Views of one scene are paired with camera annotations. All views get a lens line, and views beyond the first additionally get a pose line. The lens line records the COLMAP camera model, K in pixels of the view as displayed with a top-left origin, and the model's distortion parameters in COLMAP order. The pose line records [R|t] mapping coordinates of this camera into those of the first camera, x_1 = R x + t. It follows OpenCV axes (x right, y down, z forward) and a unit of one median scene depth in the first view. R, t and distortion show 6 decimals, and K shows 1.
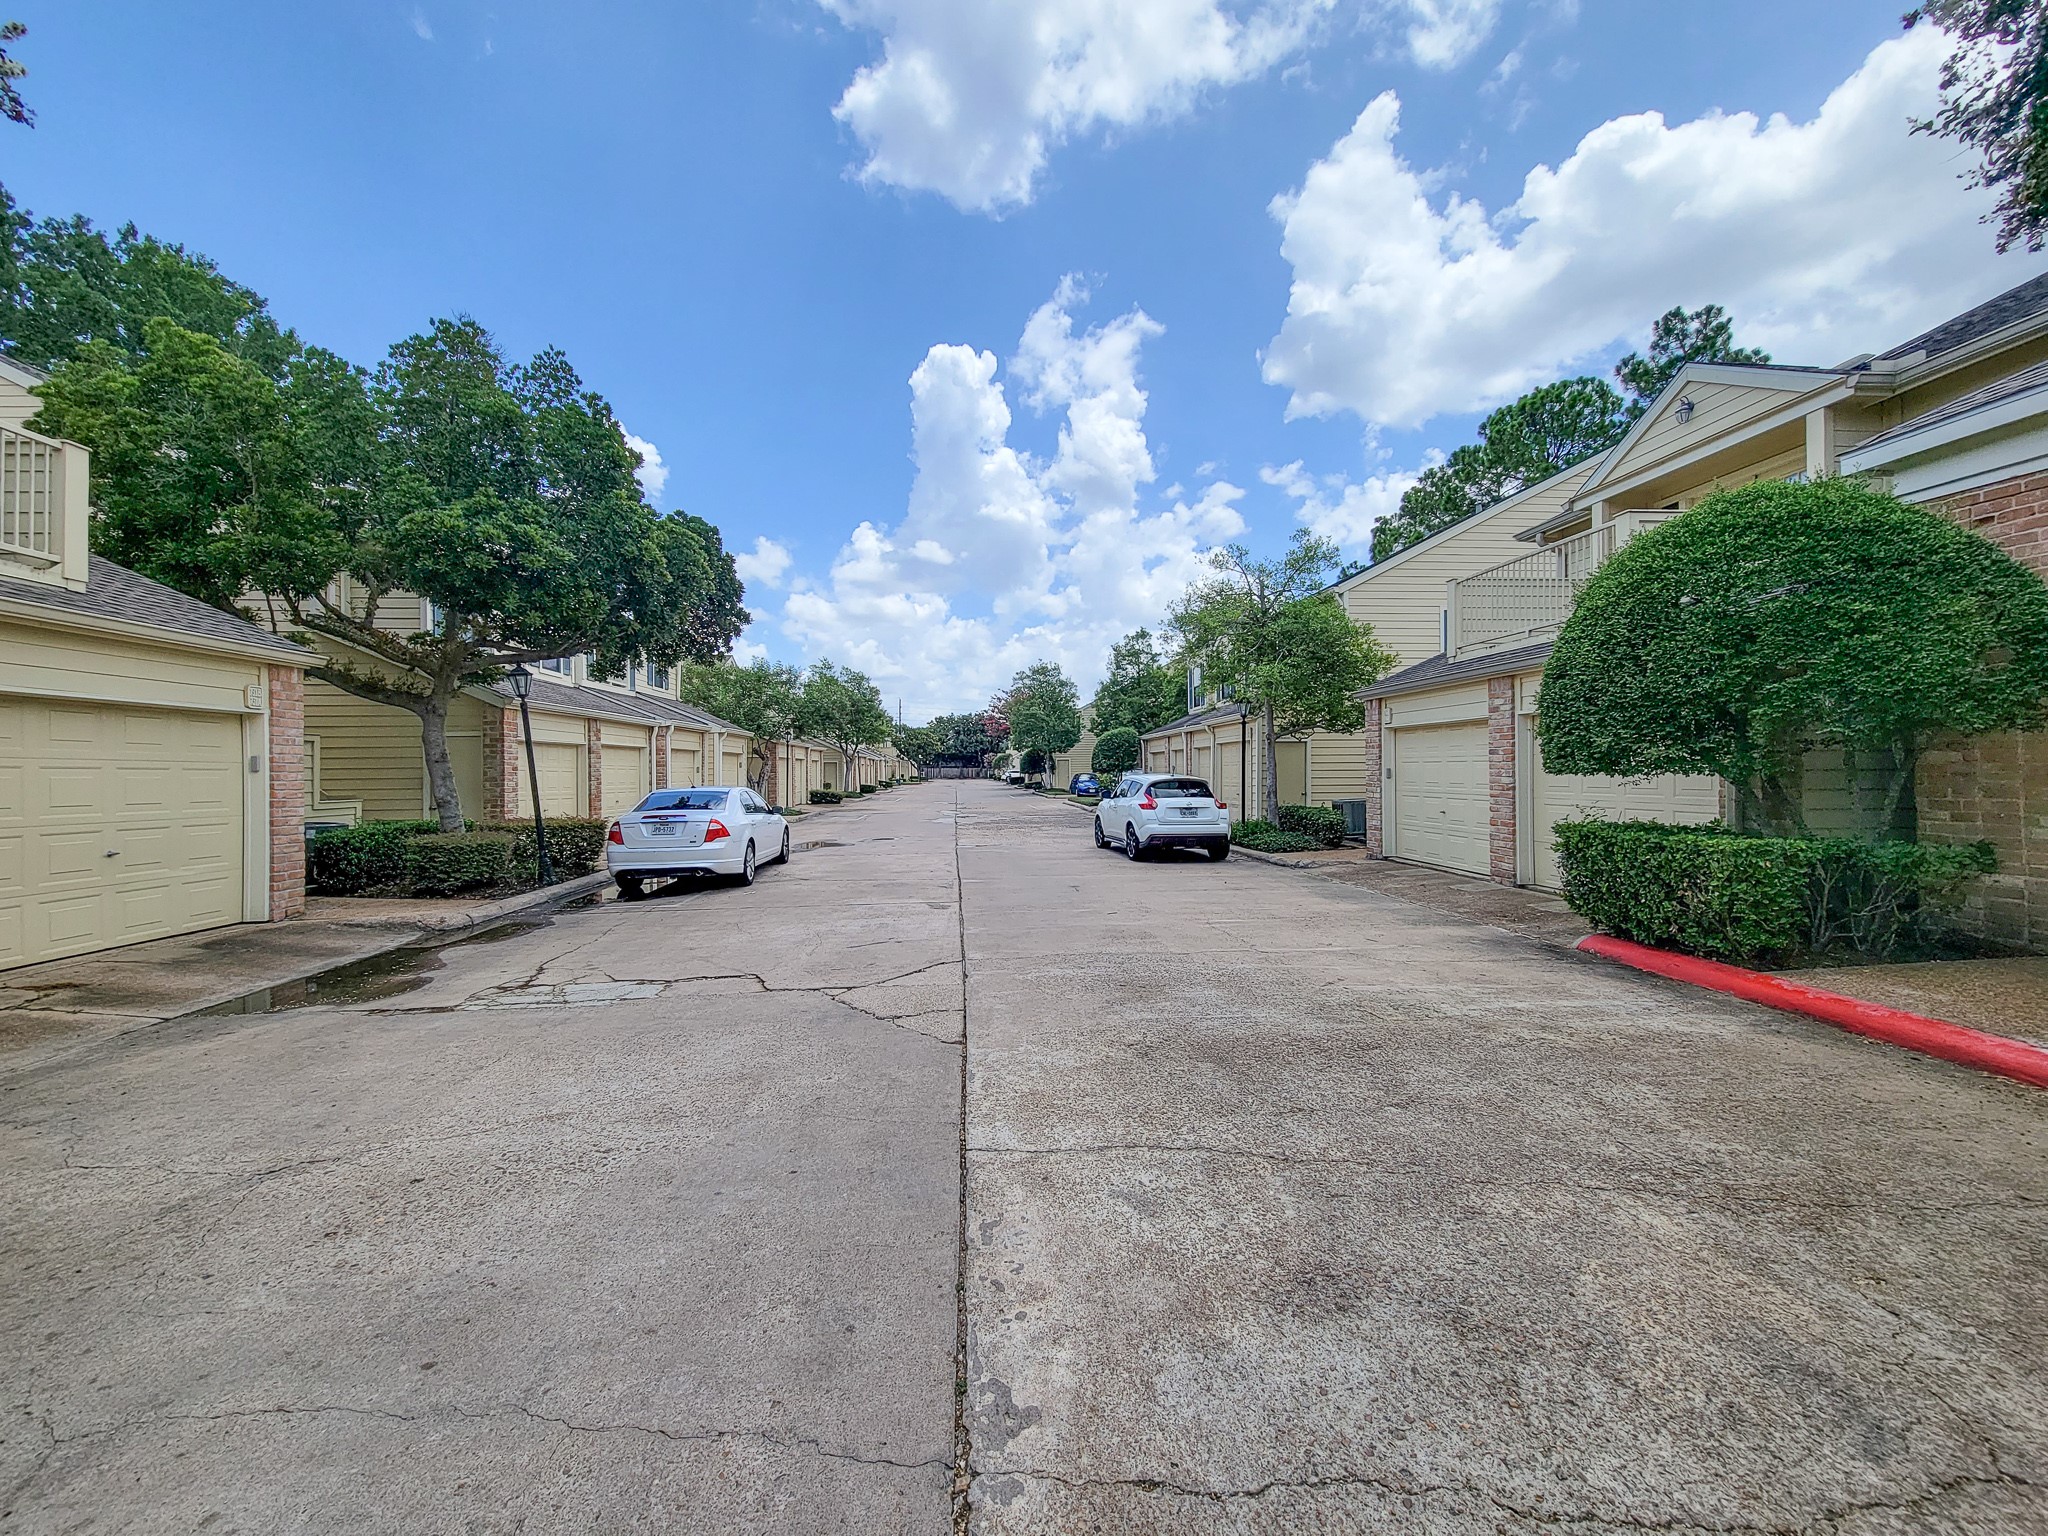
lens RADIAL K [[832.0, 0, 1023.0], [0, 832.0, 769.7], [0, 0, 1]] dist [0.004069, -0.003169]
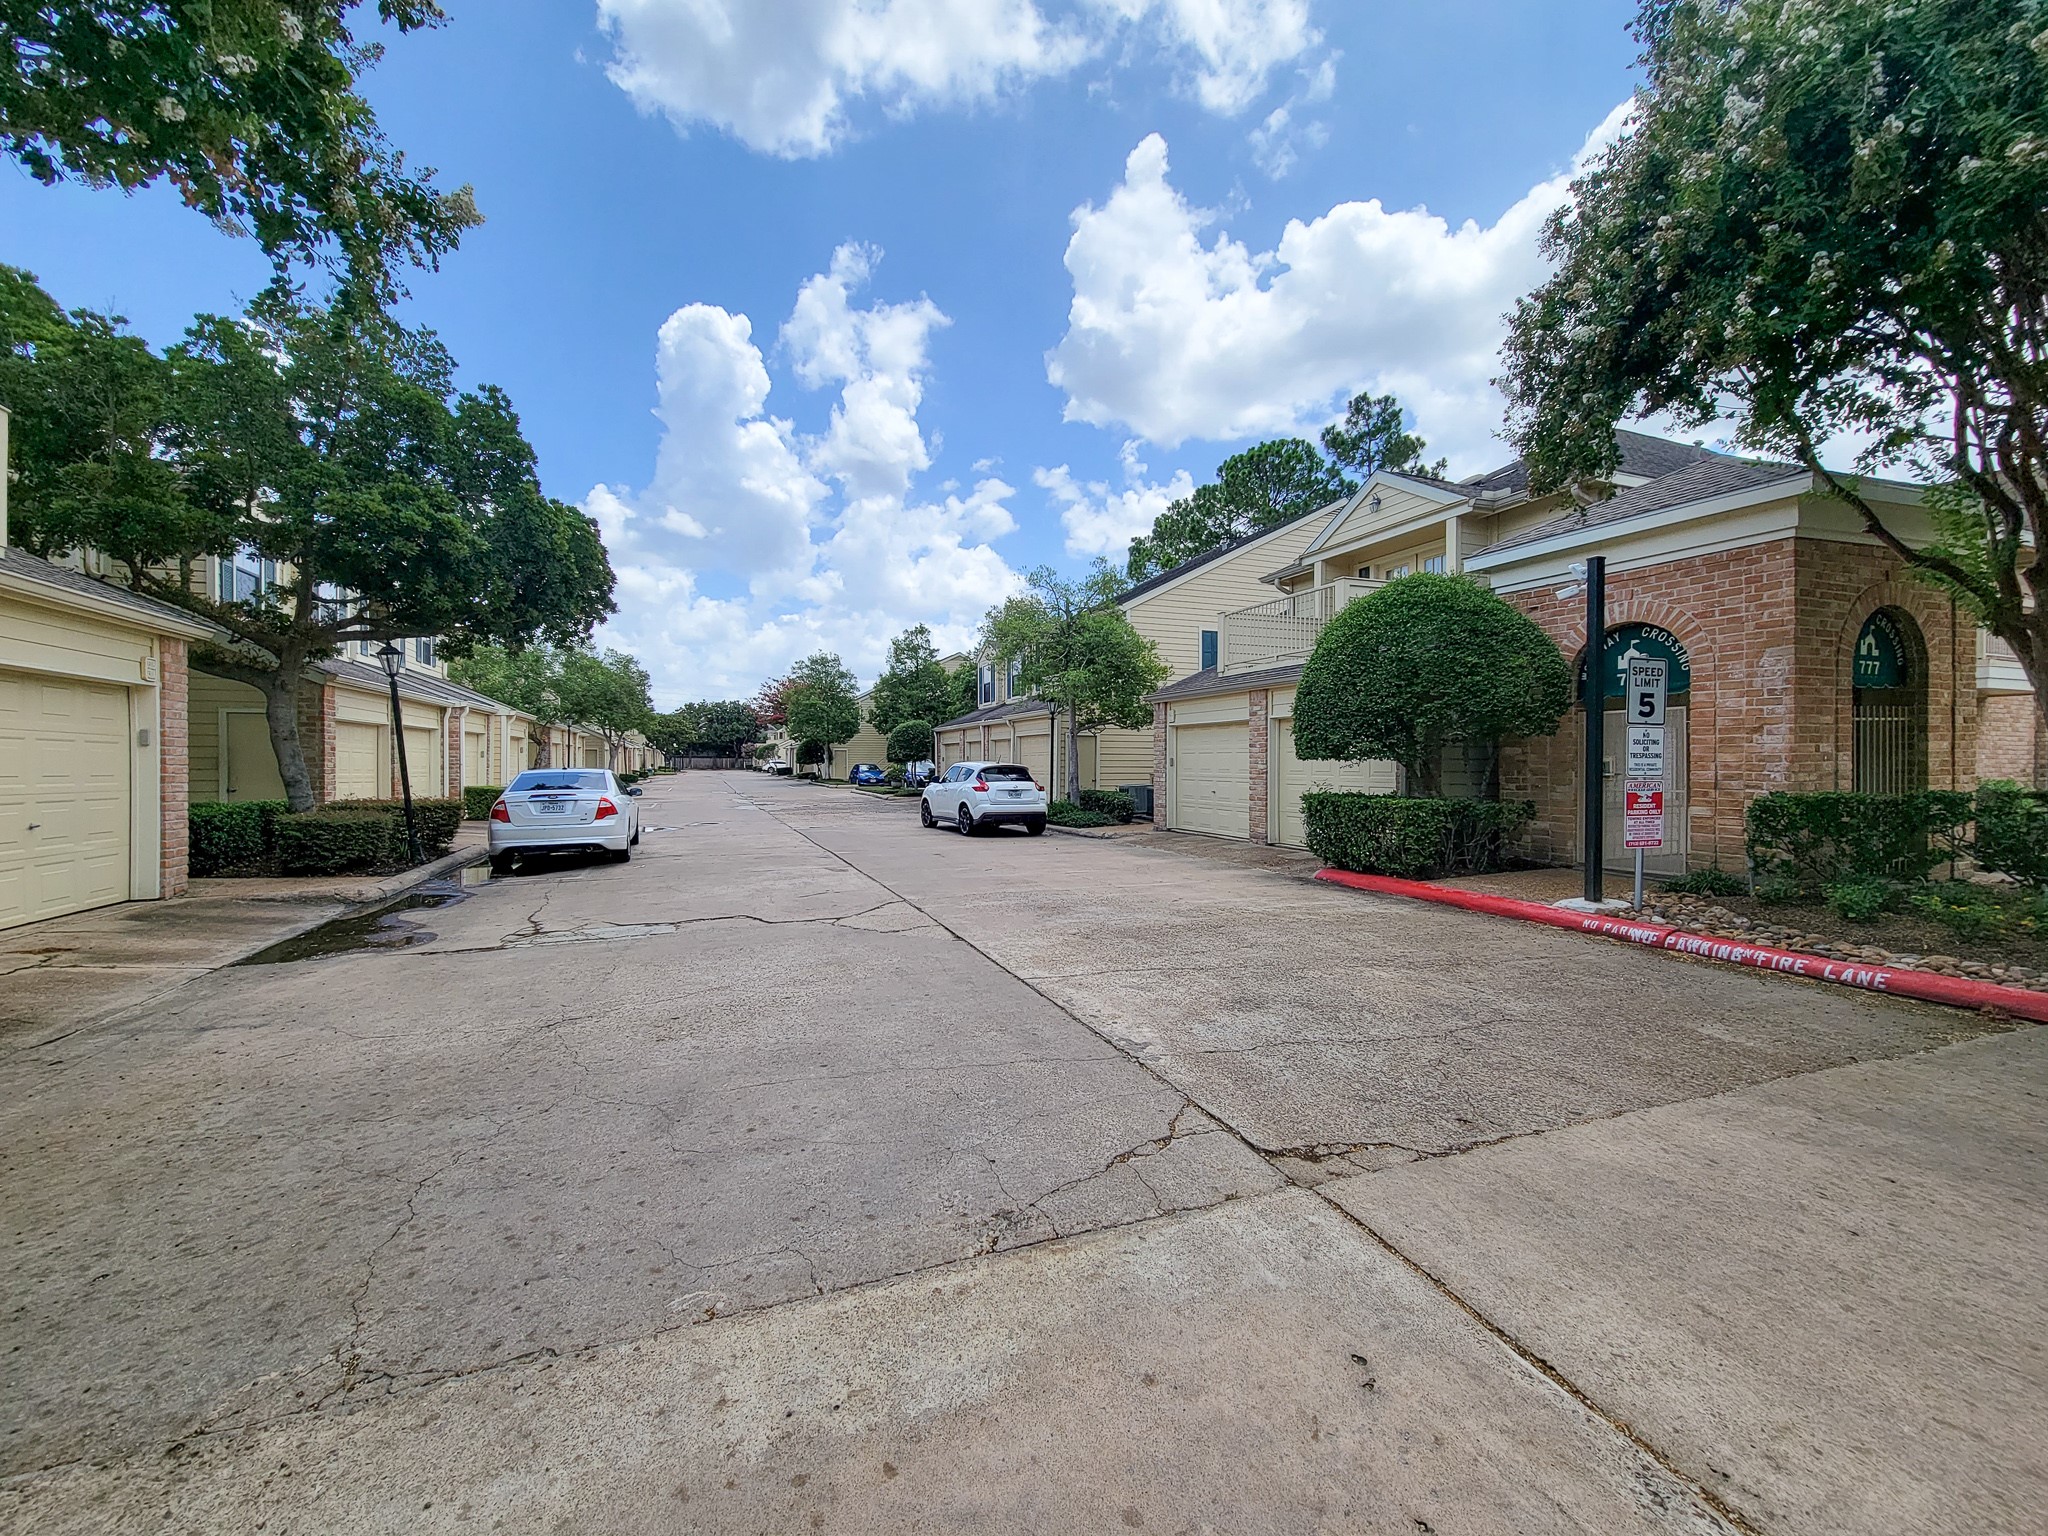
lens RADIAL K [[832.0, 0, 1026.8], [0, 832.0, 767.0], [0, 0, 1]] dist [0.004069, -0.003169]
pose [[0.957801, 0.007455, 0.287335, -0.180460], [-0.009174, 0.999947, 0.004635, 0.011346], [-0.287285, -0.007075, 0.957819, -0.190432]]
